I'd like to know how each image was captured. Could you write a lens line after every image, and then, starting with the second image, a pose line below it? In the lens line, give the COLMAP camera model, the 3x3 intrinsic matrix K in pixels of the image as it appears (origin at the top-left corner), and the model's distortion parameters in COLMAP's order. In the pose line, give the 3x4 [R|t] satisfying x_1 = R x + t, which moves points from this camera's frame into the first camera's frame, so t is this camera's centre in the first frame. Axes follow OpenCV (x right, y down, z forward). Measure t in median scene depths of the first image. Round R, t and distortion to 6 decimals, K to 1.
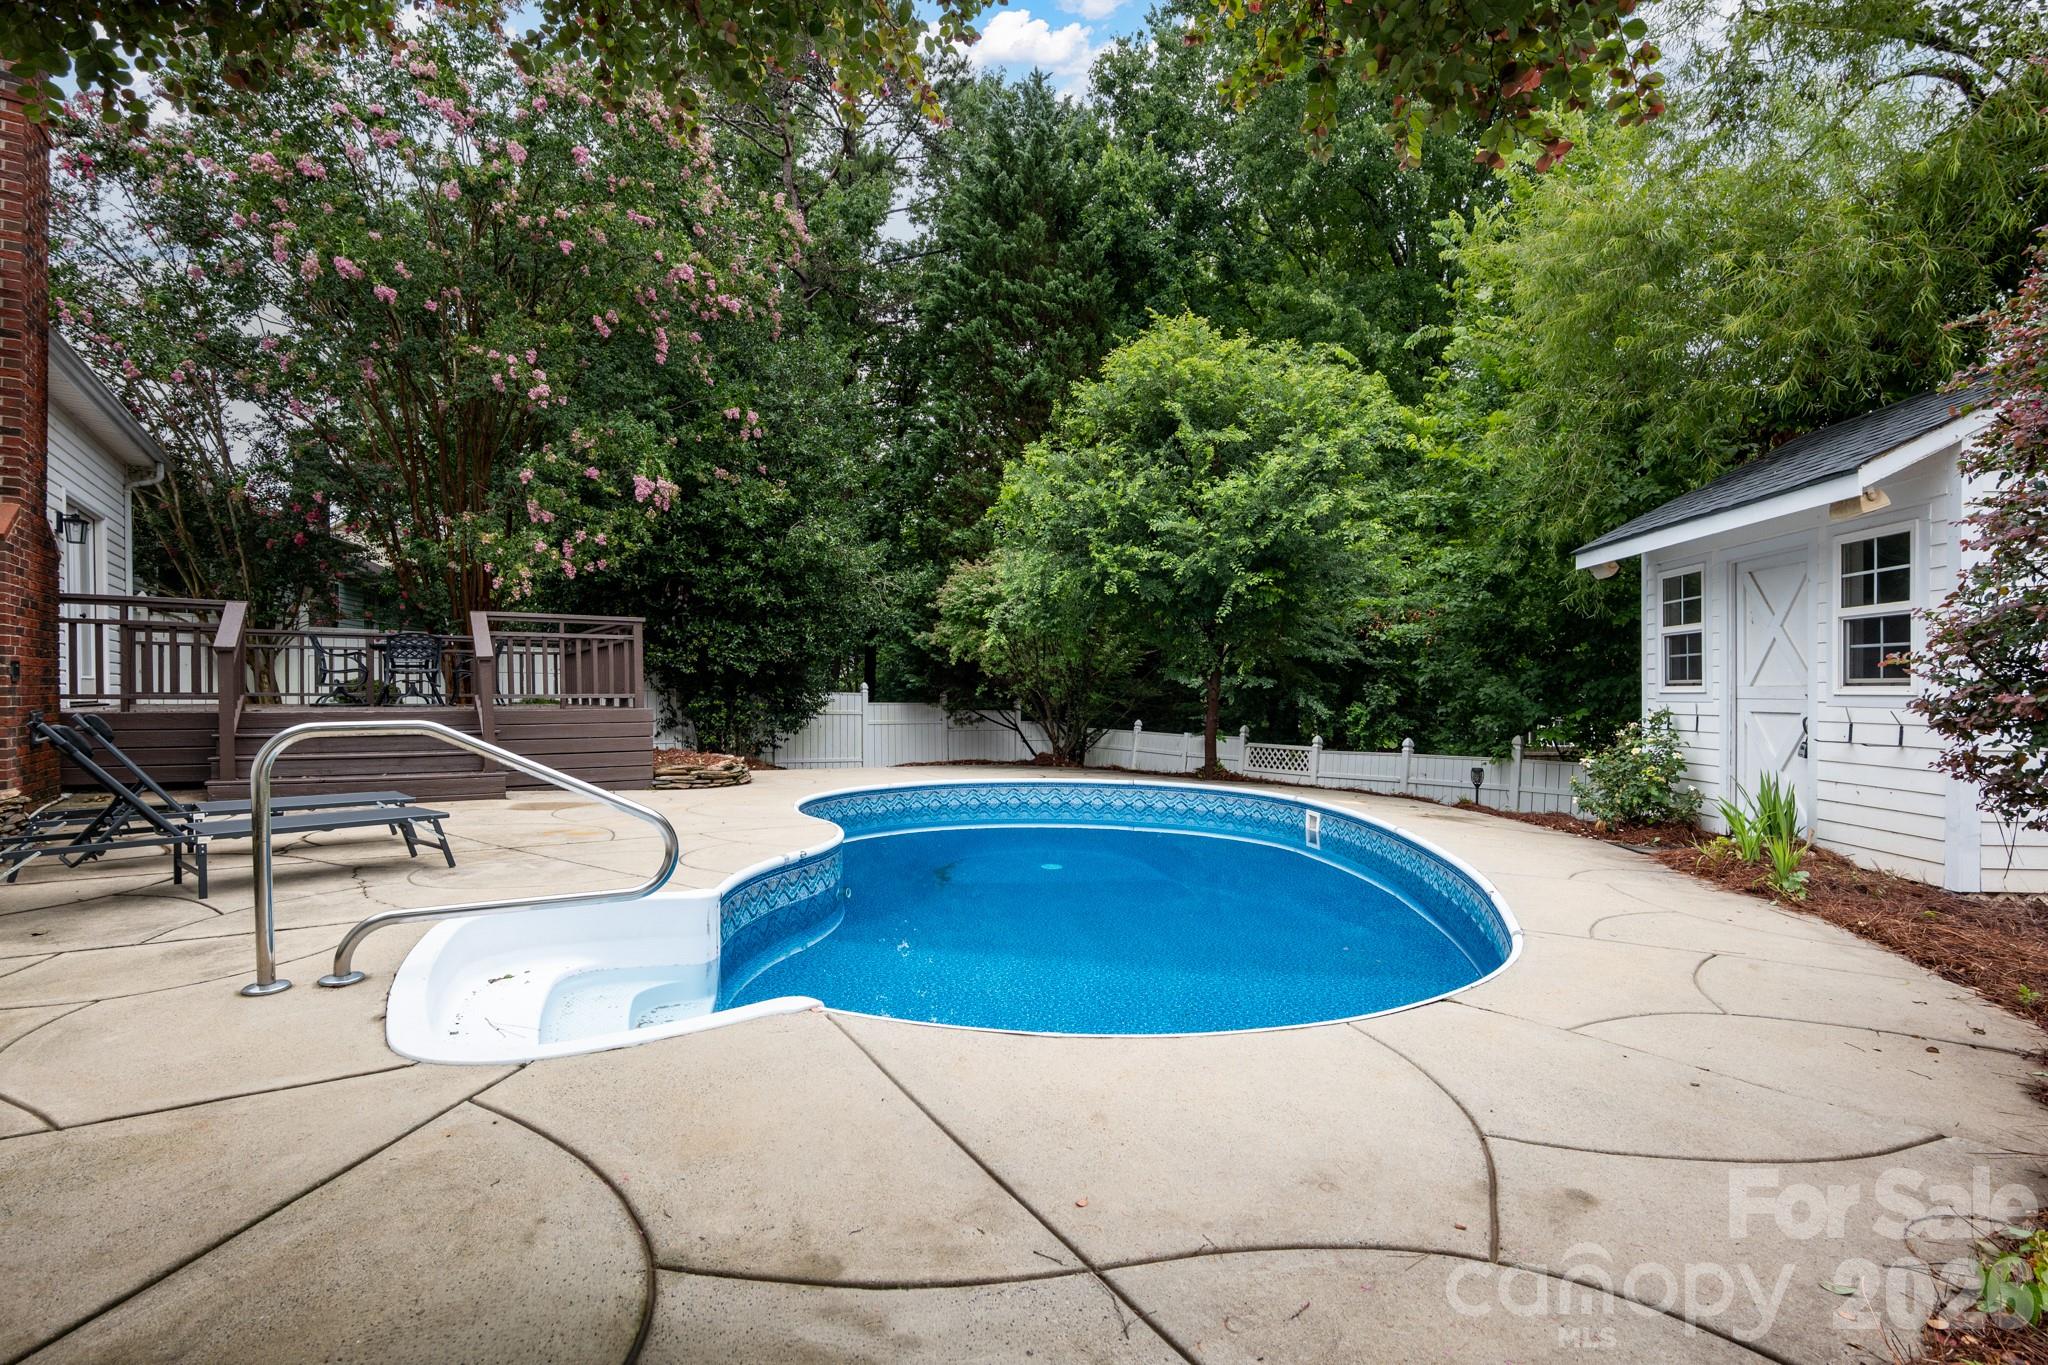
lens RADIAL K [[963.8, 0, 1026.3], [0, 963.8, 700.7], [0, 0, 1]] dist [-0.013760, 0.002405]
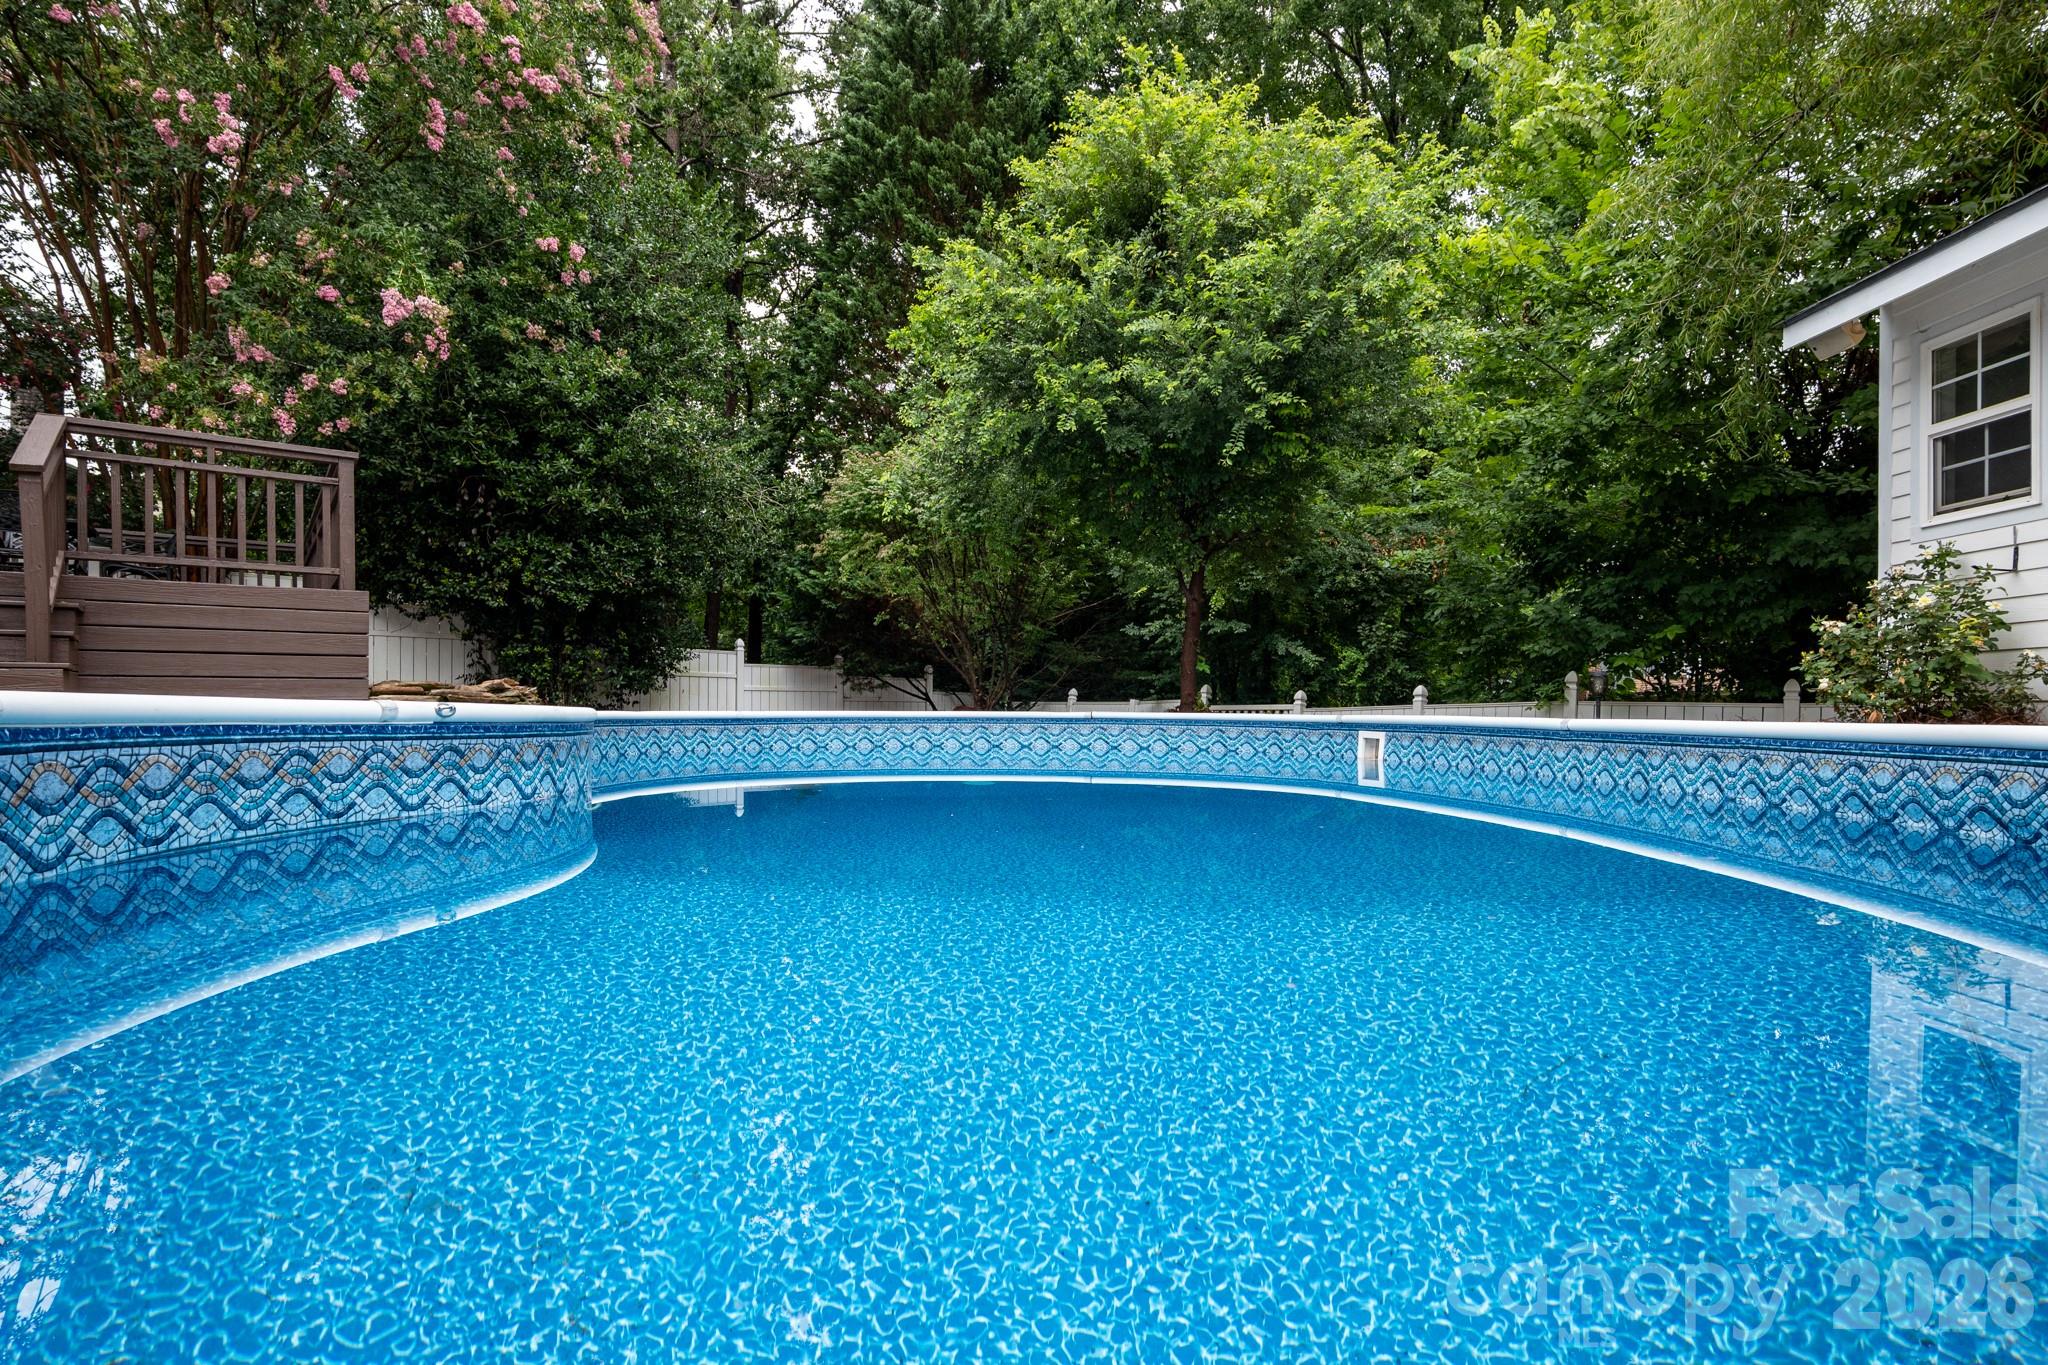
lens RADIAL K [[963.8, 0, 1044.7], [0, 963.8, 719.1], [0, 0, 1]] dist [-0.013760, 0.002405]
pose [[0.993943, 0.010150, 0.109423, -0.000916], [-0.009607, 0.999939, -0.005487, 0.071256], [-0.109472, 0.004403, 0.993980, 0.229161]]
